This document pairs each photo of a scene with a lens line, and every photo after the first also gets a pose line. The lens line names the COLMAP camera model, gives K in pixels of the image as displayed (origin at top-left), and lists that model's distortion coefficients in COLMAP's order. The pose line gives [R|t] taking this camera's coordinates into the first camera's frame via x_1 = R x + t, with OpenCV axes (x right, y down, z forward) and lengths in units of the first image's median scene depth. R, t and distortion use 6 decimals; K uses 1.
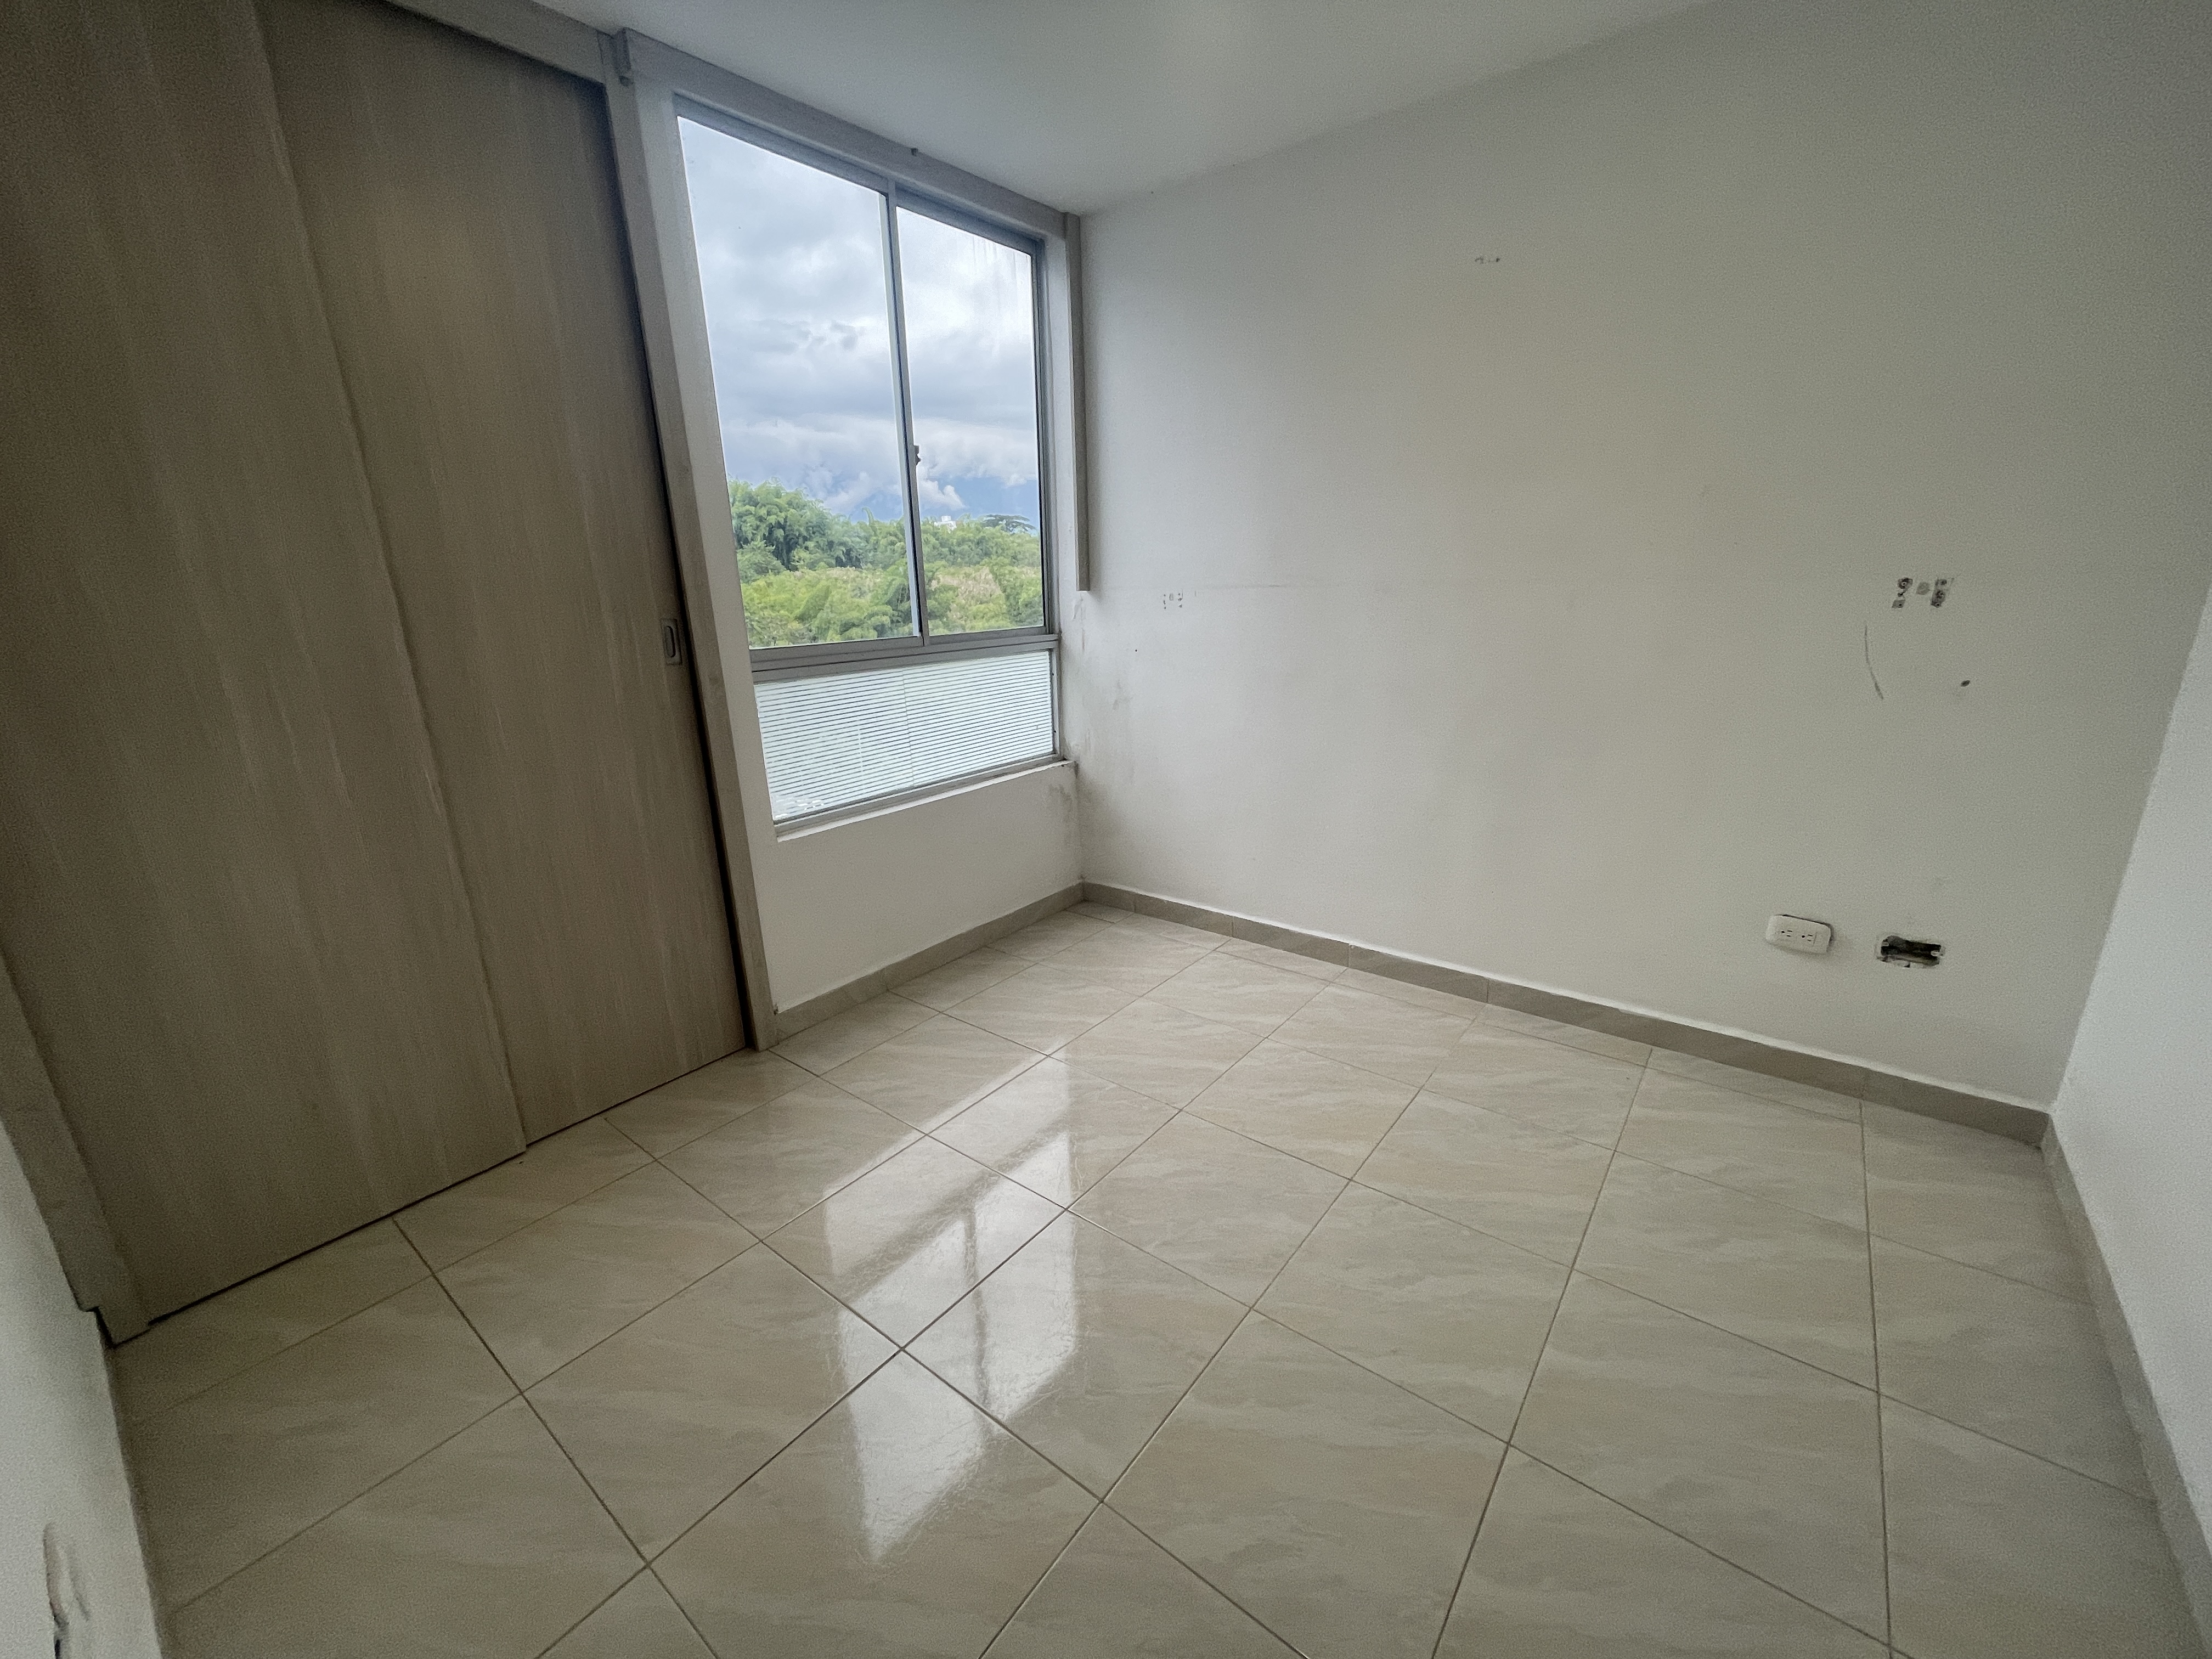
lens RADIAL K [[890.5, 0, 1099.6], [0, 890.5, 829.3], [0, 0, 1]] dist [-0.003025, 0.000579]
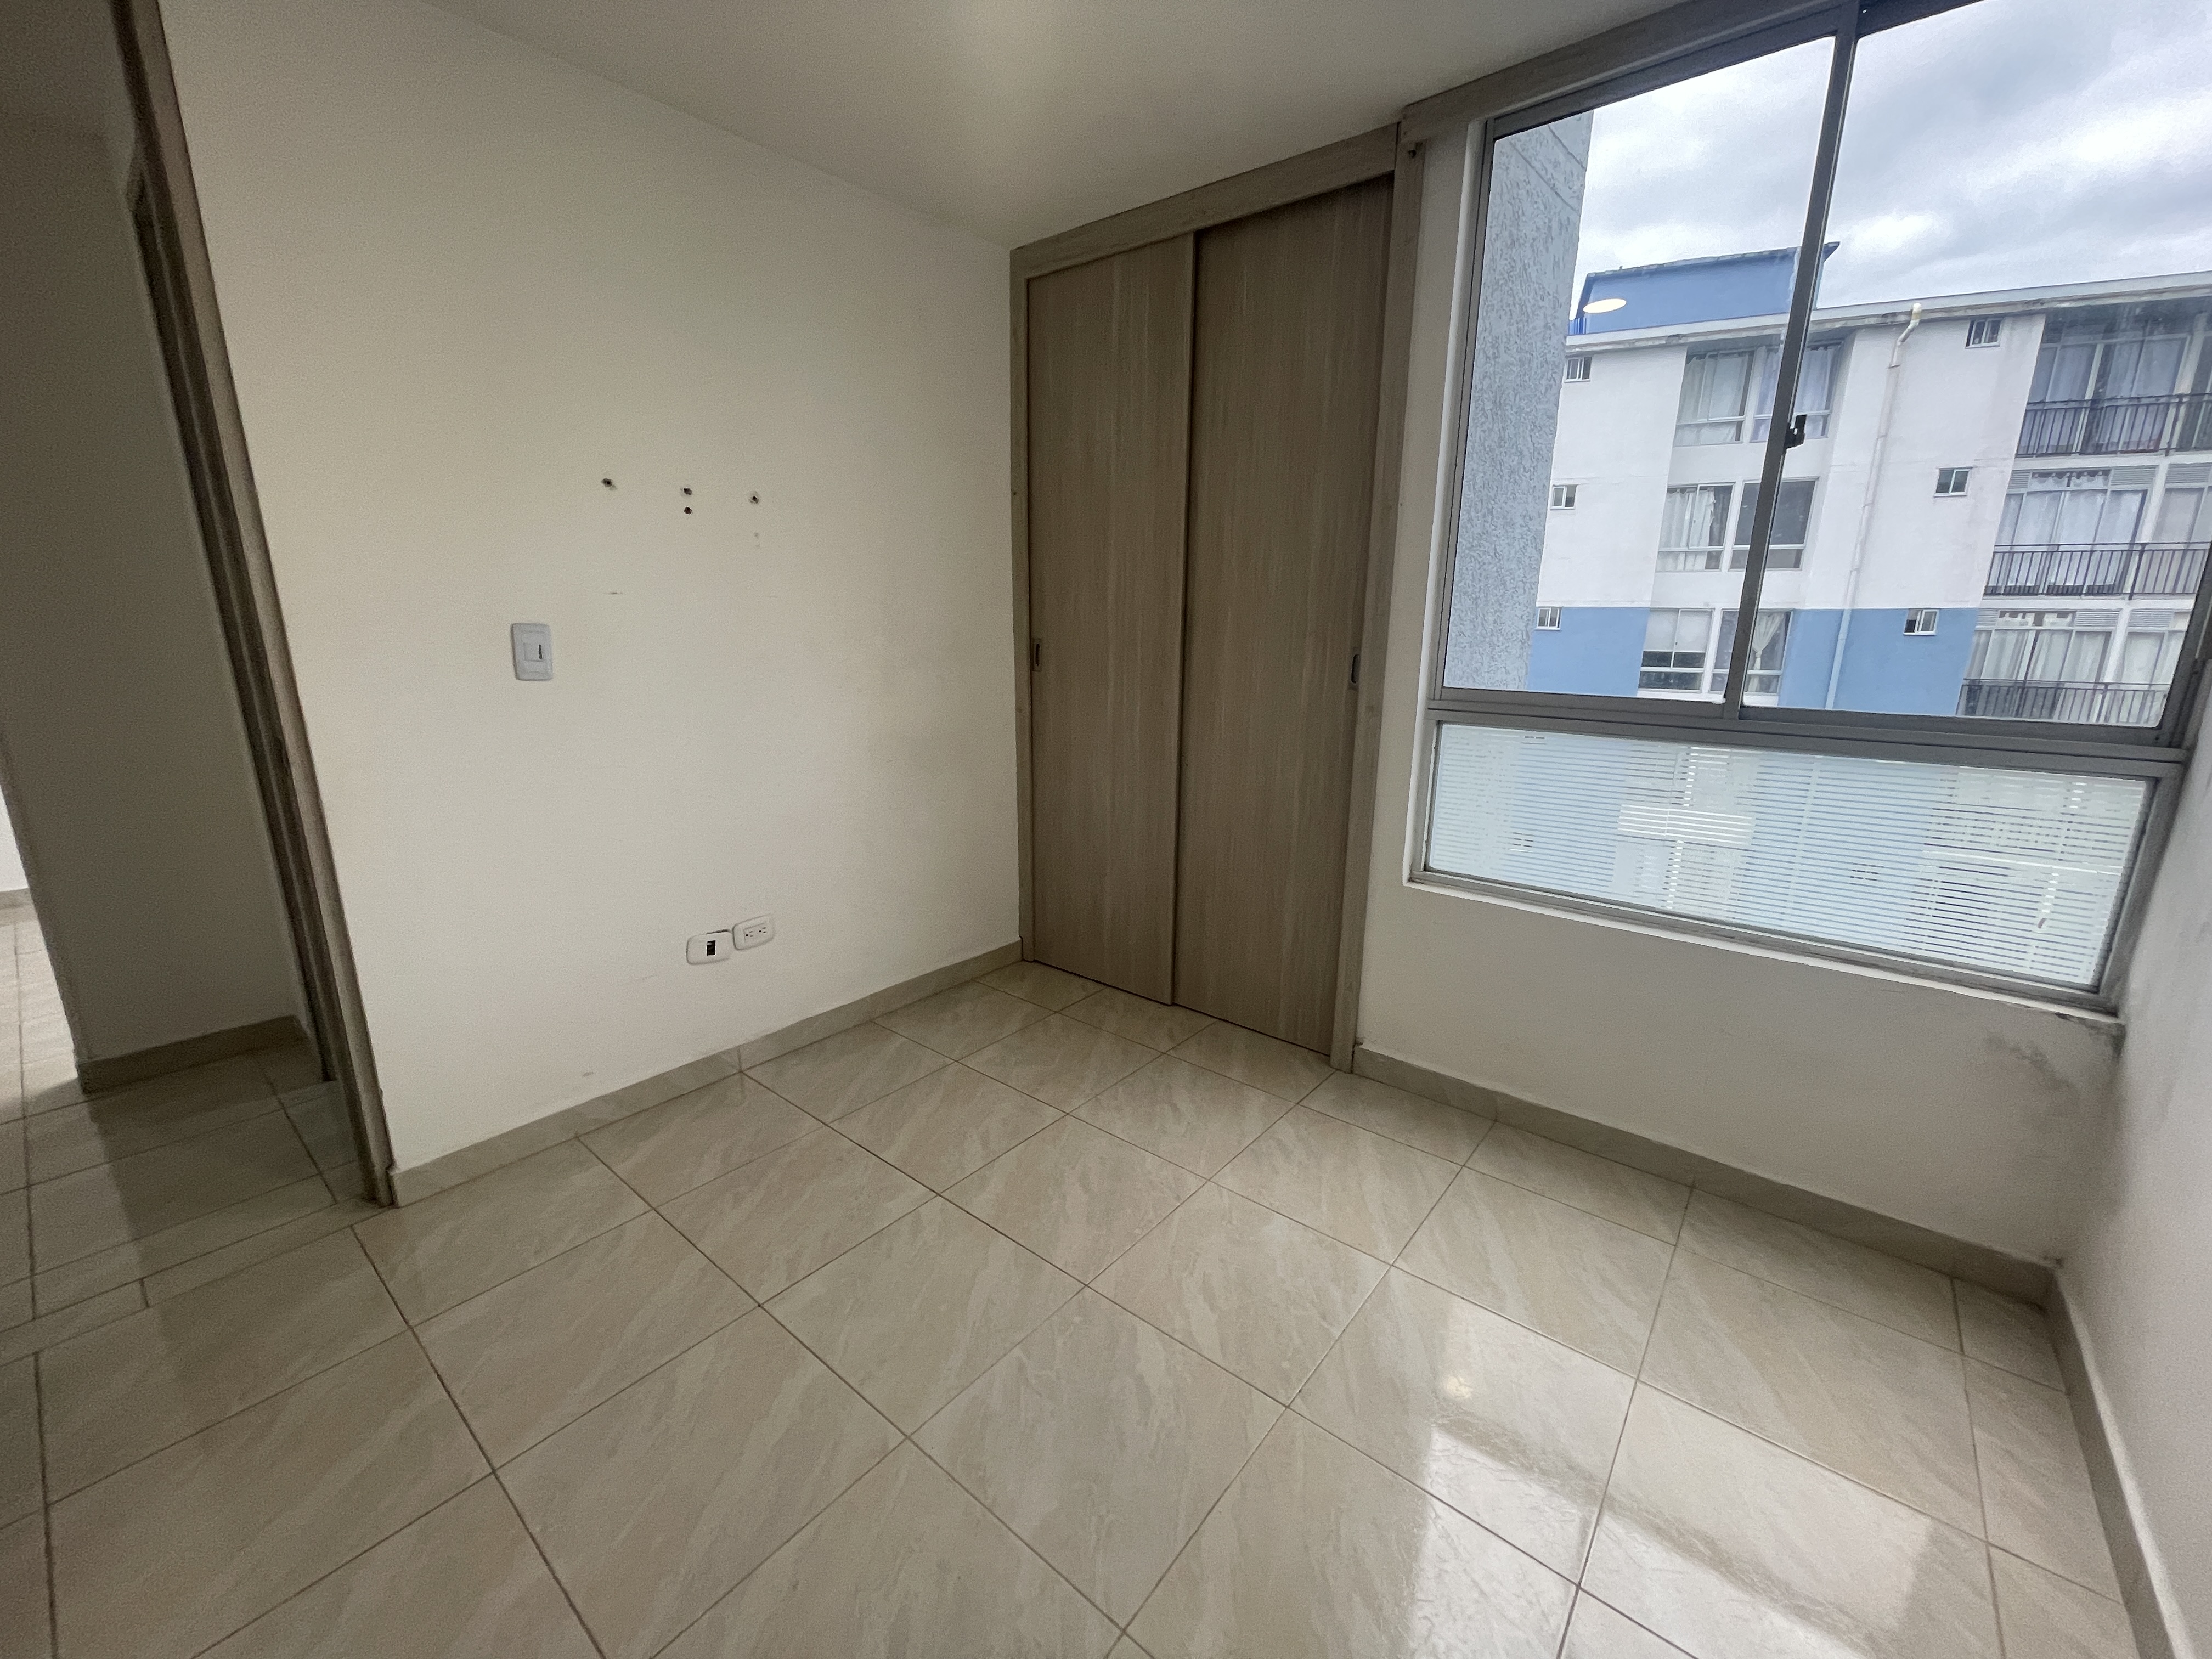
lens RADIAL K [[890.5, 0, 1101.7], [0, 890.5, 826.8], [0, 0, 1]] dist [-0.003025, 0.000579]
pose [[-0.026289, 0.252966, -0.967118, 0.534556], [-0.279728, 0.926942, 0.250061, -0.184883], [0.959719, 0.277104, 0.046393, 0.601368]]
